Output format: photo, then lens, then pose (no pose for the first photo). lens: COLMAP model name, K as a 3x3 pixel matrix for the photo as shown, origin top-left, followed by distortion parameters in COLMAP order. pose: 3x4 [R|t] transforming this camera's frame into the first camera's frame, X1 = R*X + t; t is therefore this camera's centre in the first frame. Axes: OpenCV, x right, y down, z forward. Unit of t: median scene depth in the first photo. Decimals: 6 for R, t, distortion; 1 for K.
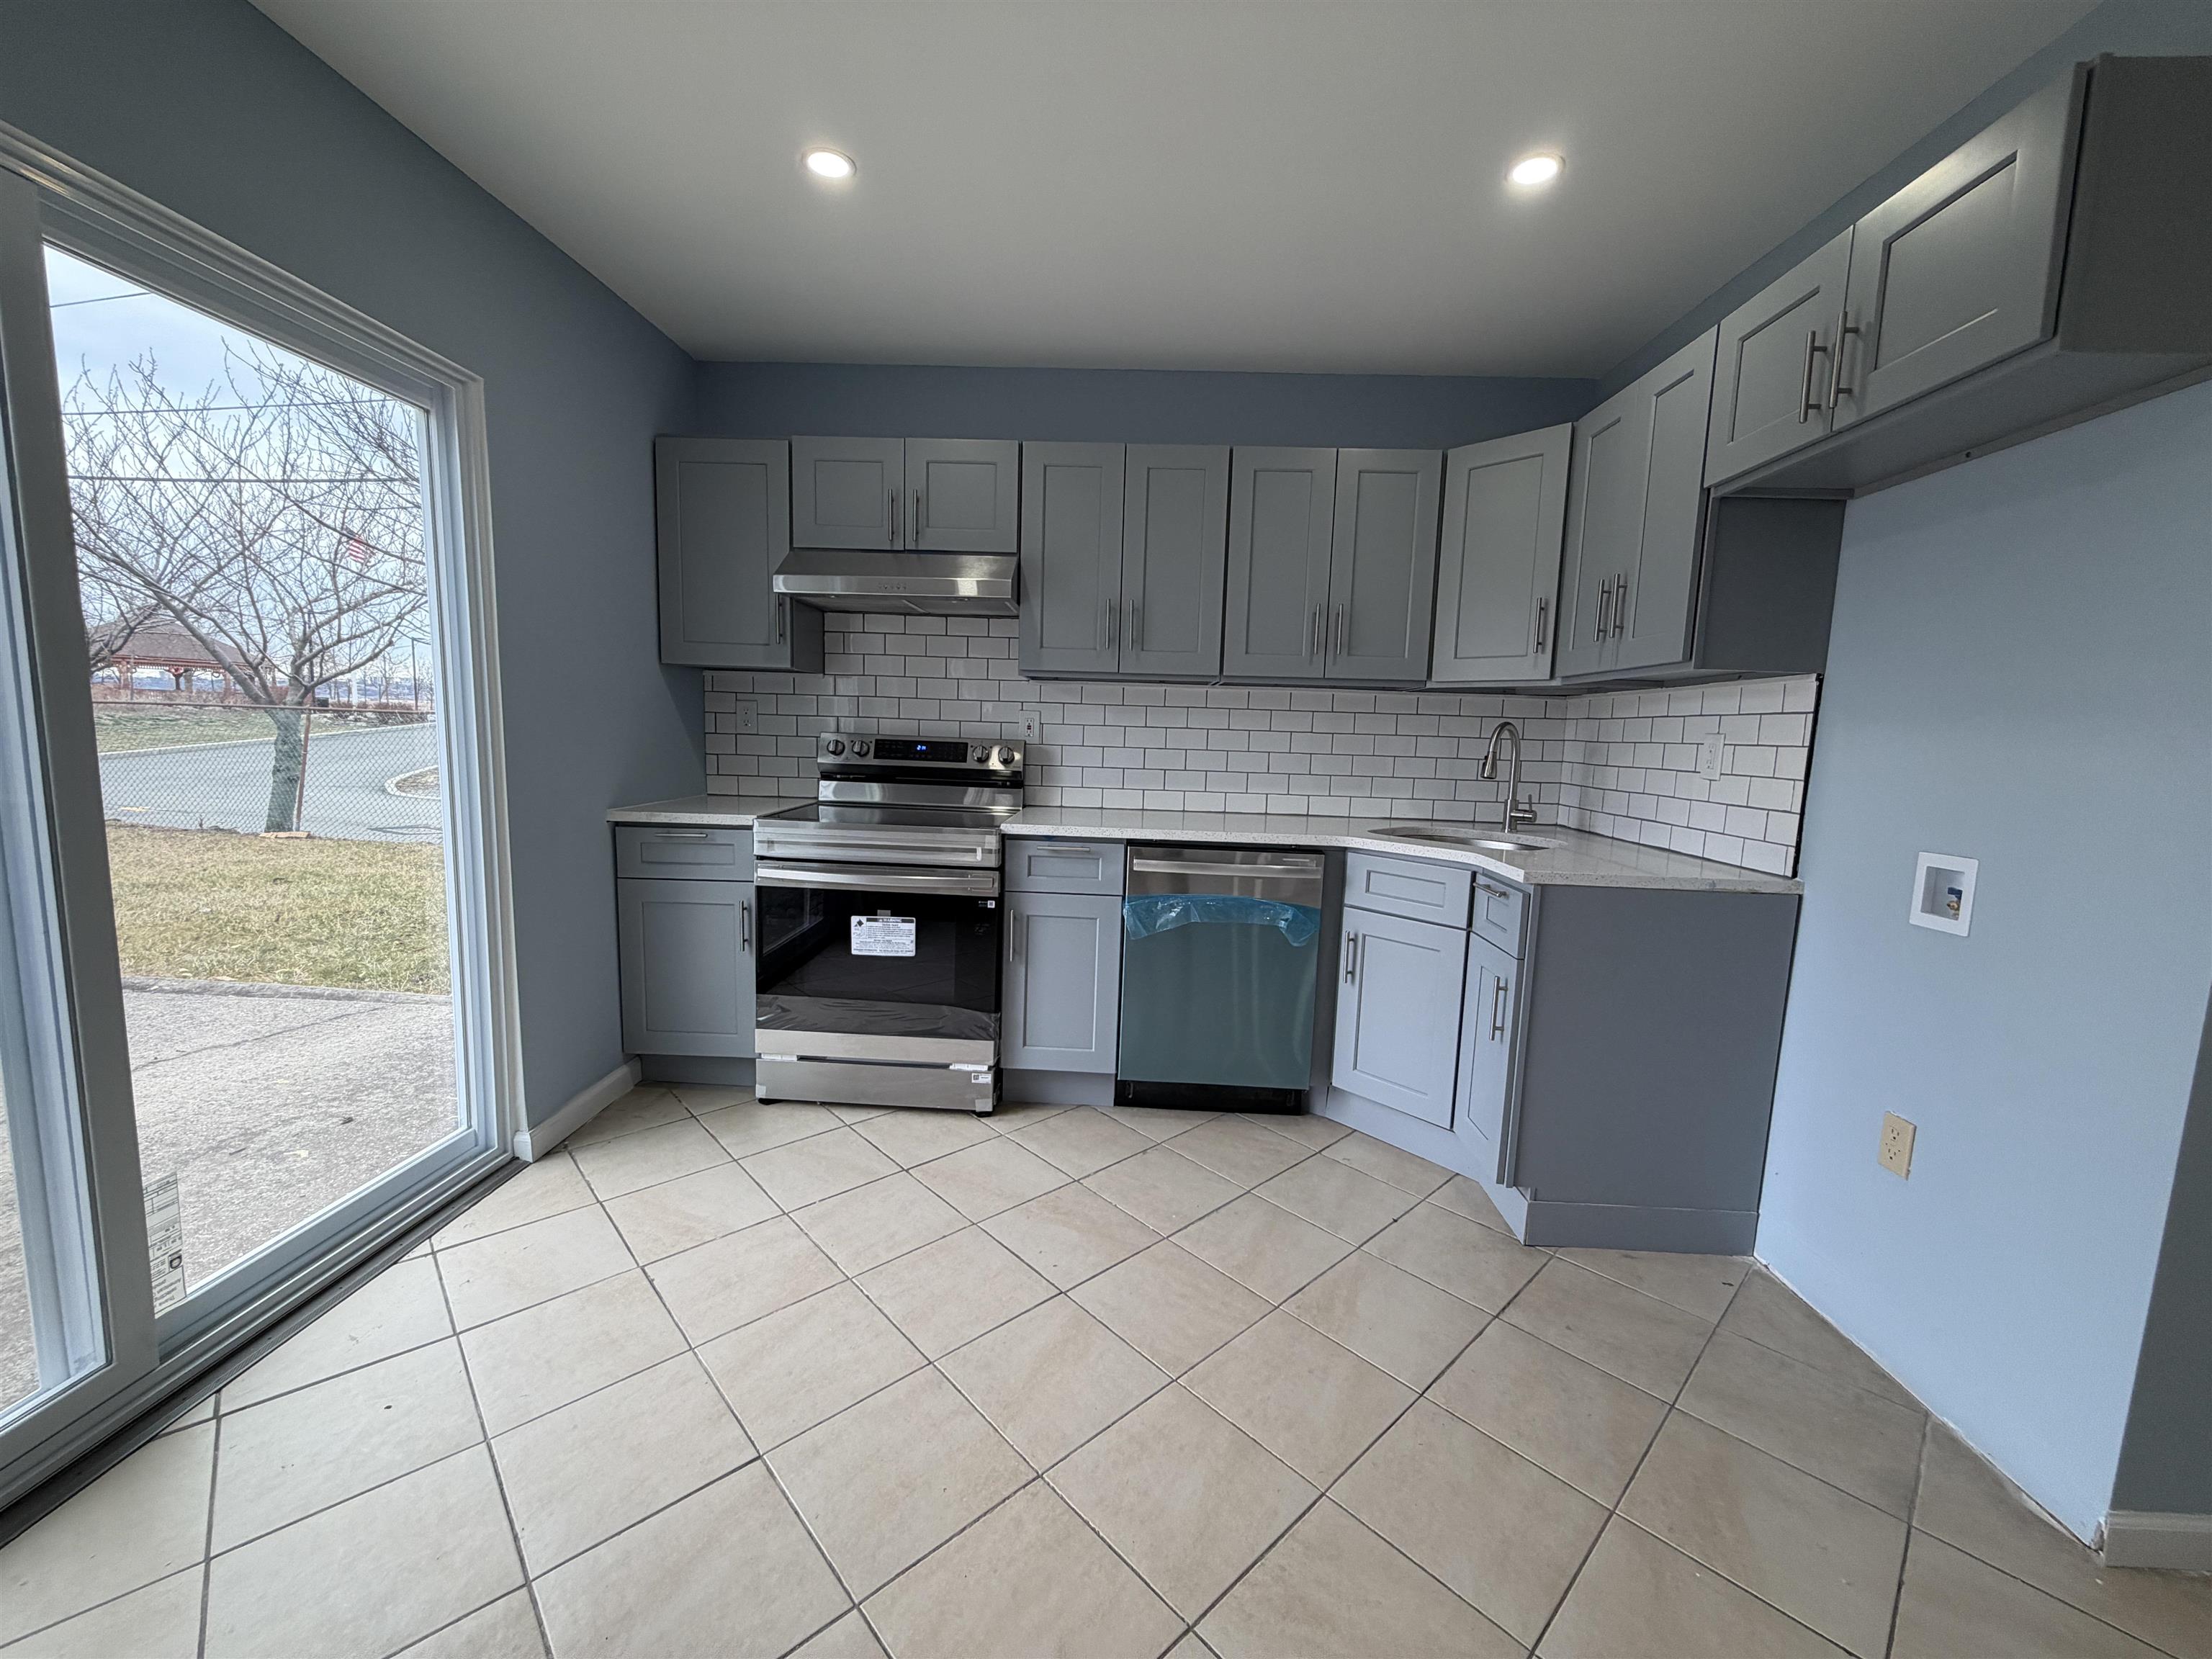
lens RADIAL K [[878.2, 0, 1102.2], [0, 878.2, 830.6], [0, 0, 1]] dist [0.000417, 0.000002]
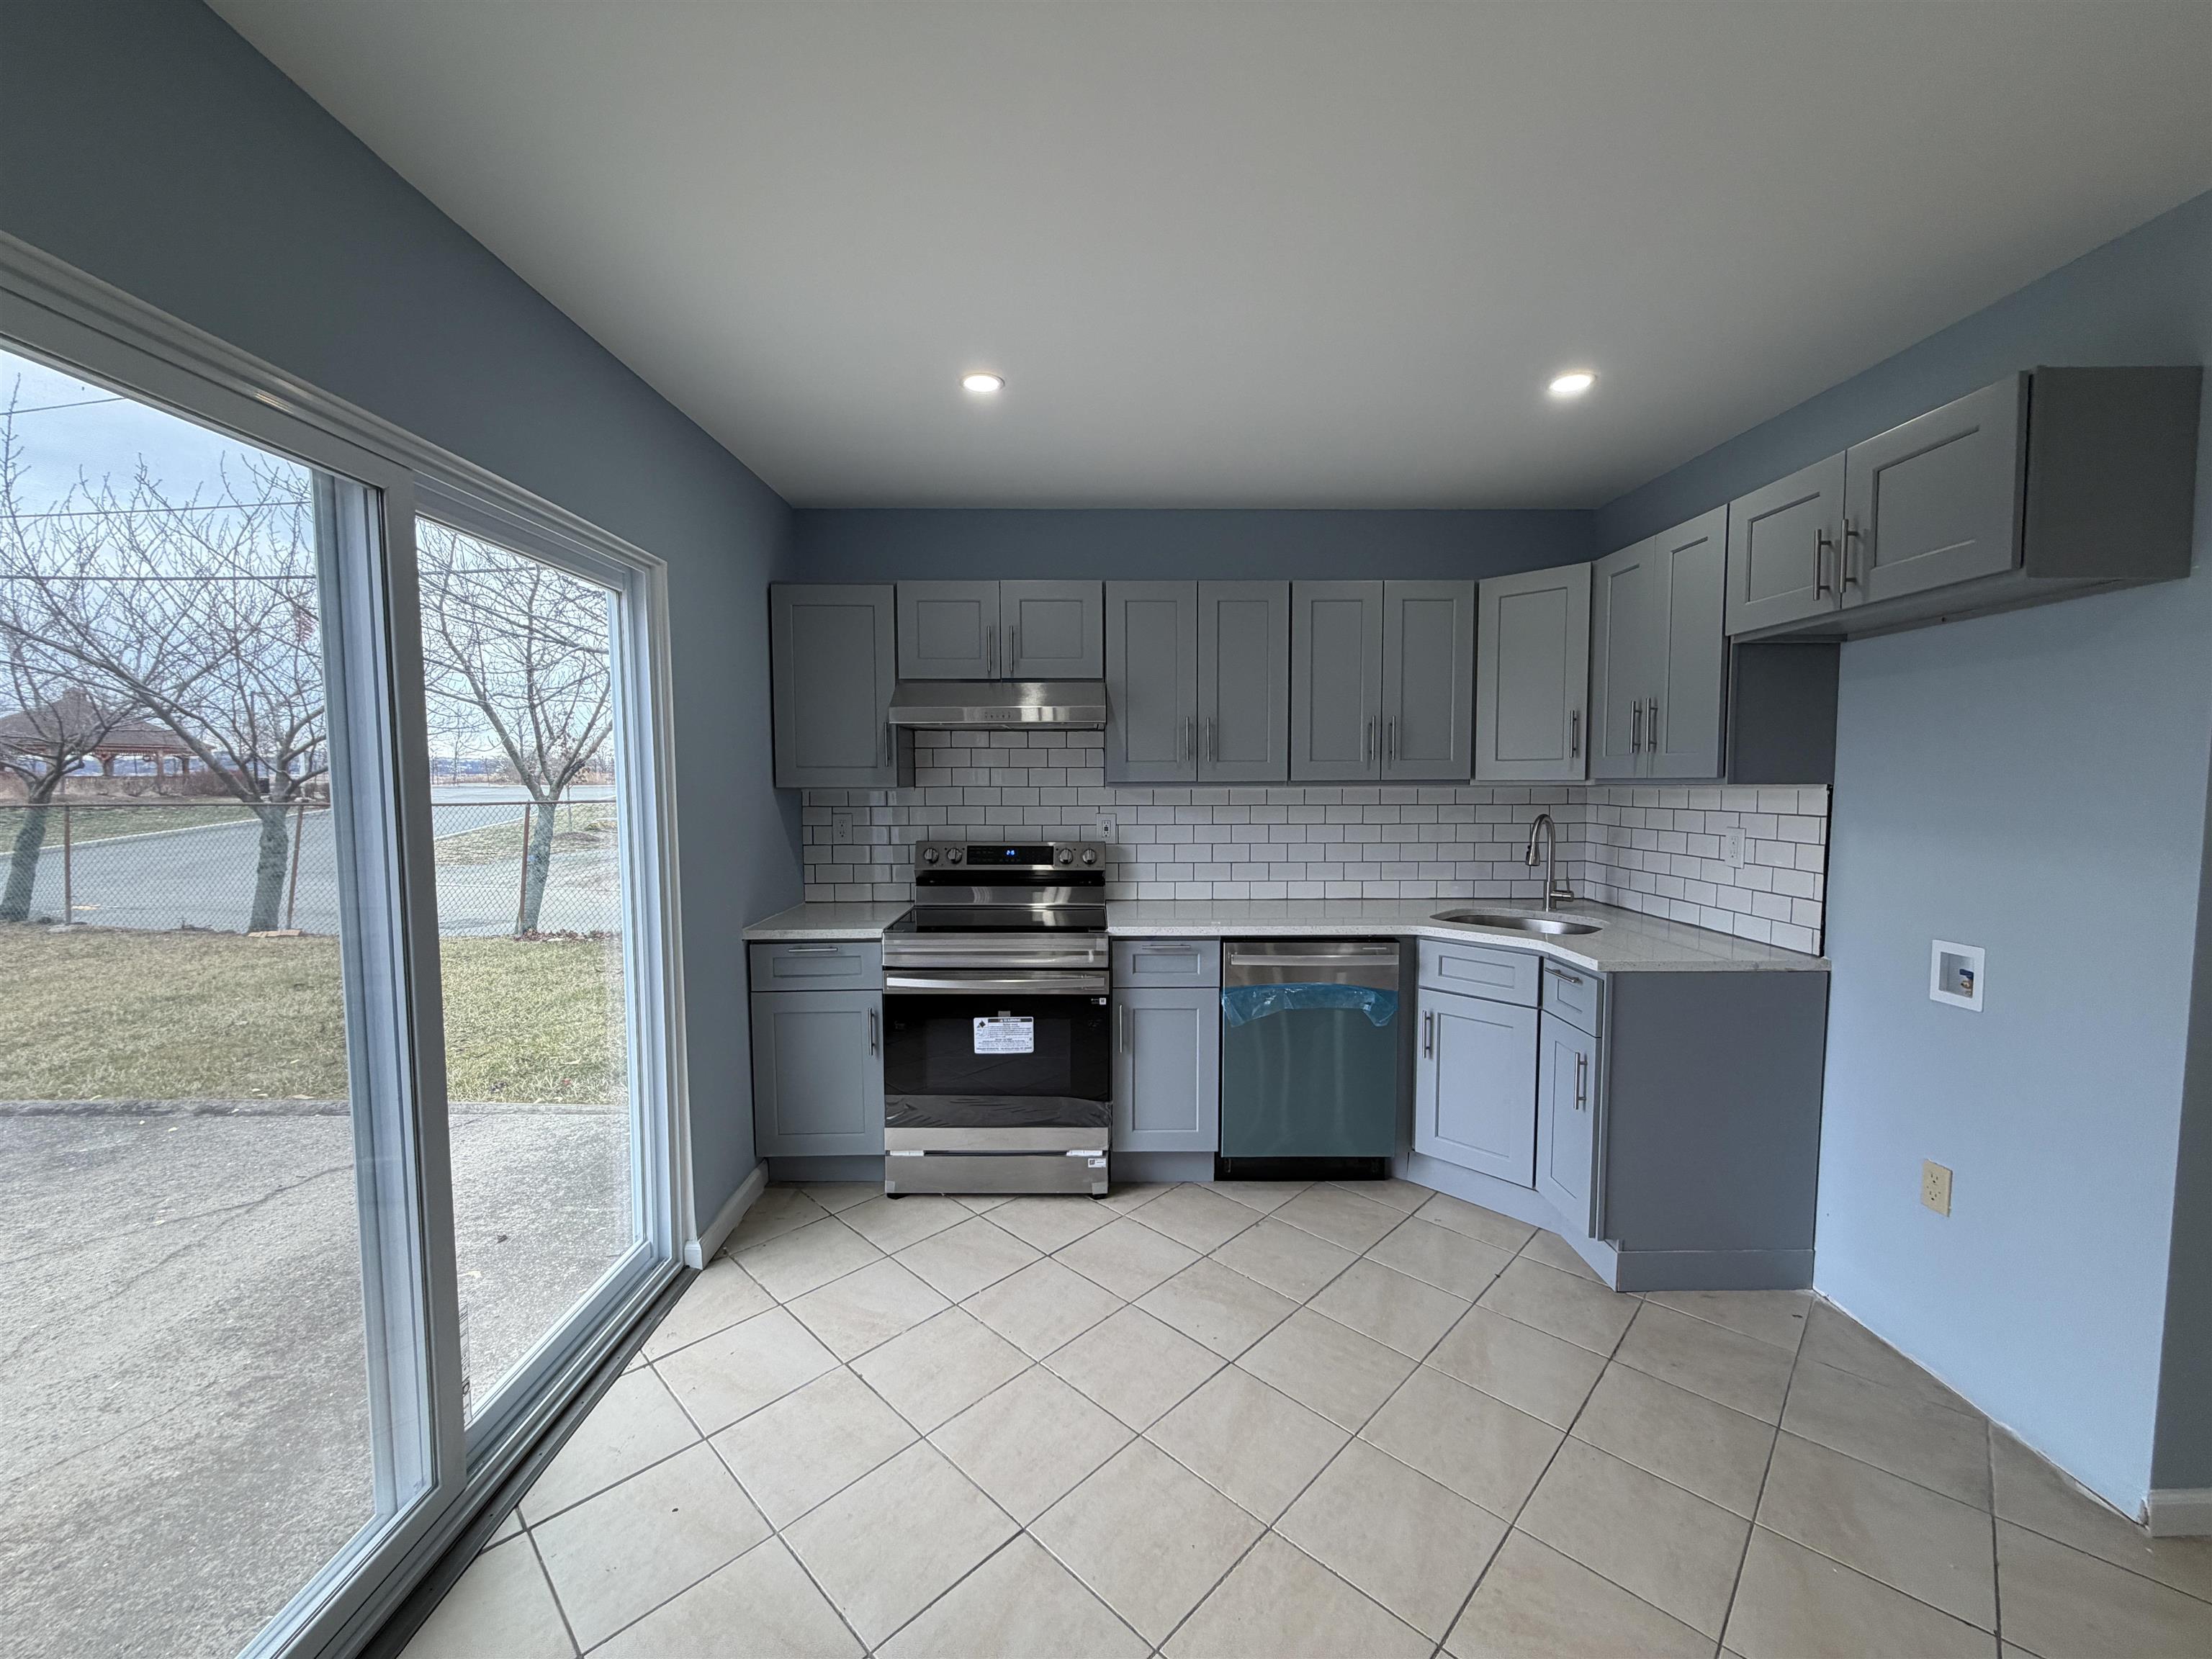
lens RADIAL K [[879.7, 0, 1101.9], [0, 879.7, 829.7], [0, 0, 1]] dist [0.000646, 0.000029]
pose [[0.998148, -0.038190, 0.047351, -0.170664], [0.040753, 0.997687, -0.054408, -0.069734], [-0.045164, 0.056237, 0.997395, -0.106952]]
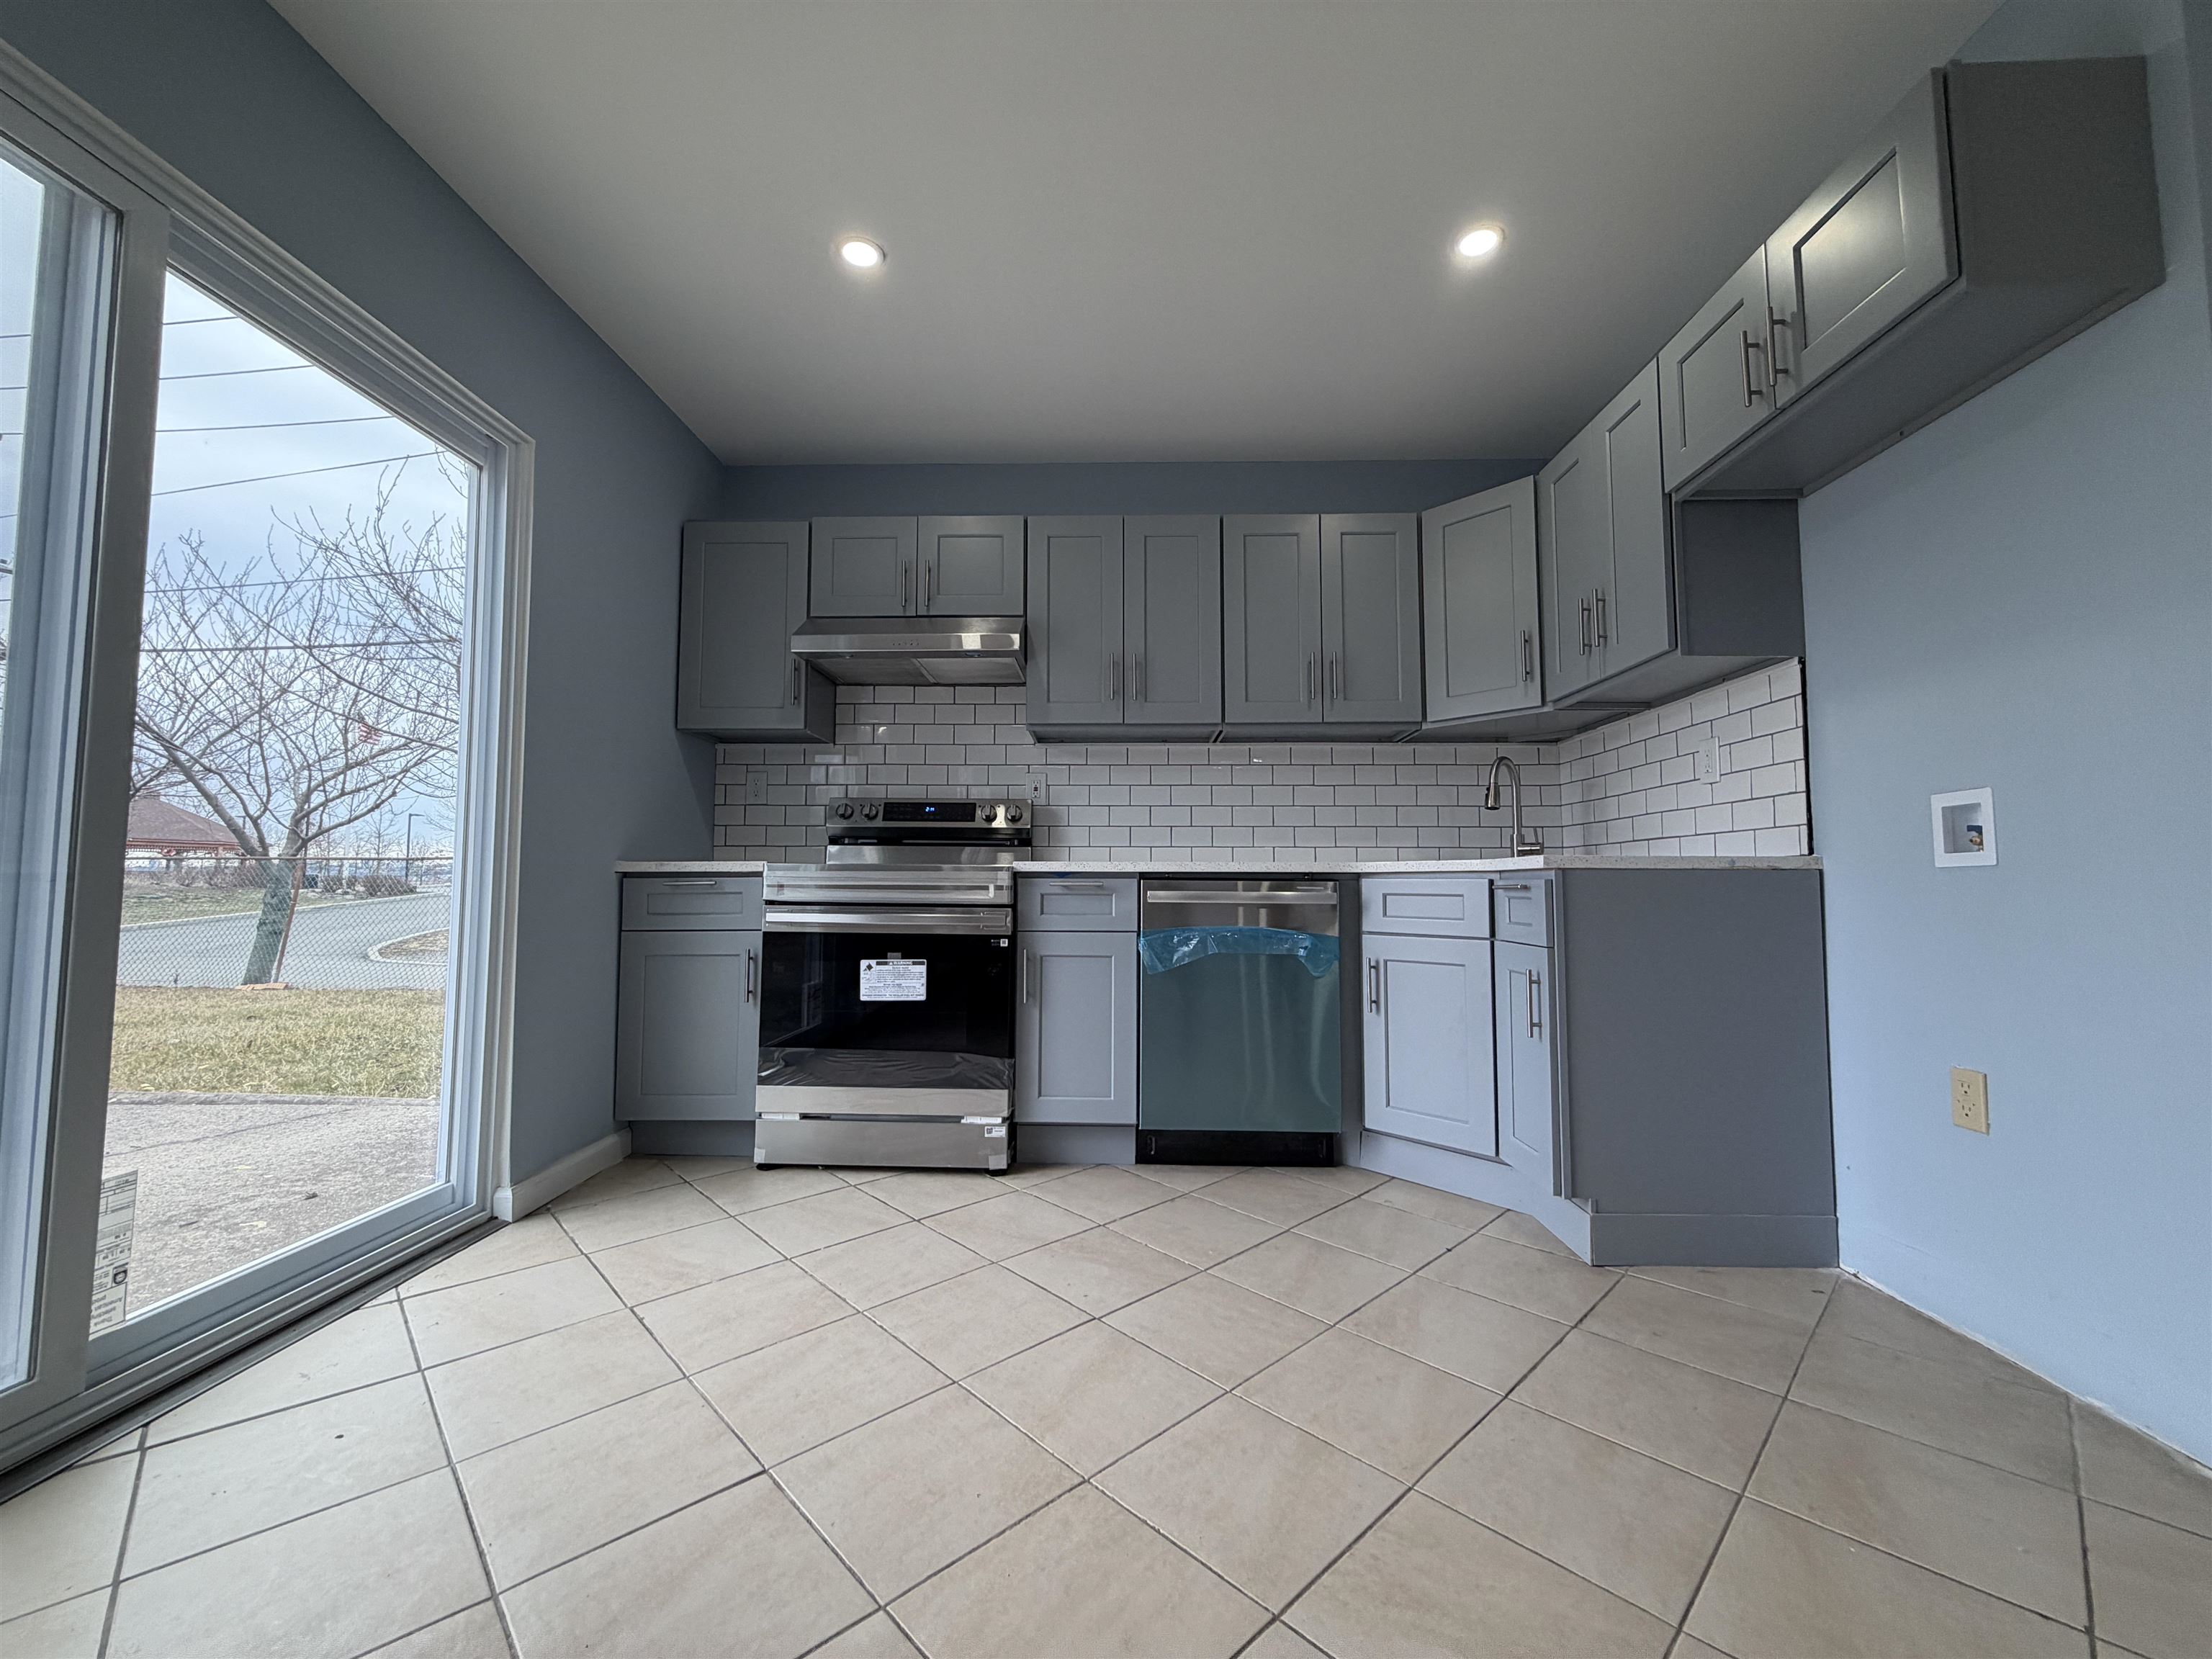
lens RADIAL K [[878.2, 0, 1102.2], [0, 878.2, 830.6], [0, 0, 1]] dist [0.000417, 0.000002]
pose [[0.999483, -0.029069, 0.013705, -0.026576], [0.031078, 0.982830, -0.181876, 0.142075], [-0.008183, 0.182208, 0.983226, 0.011879]]
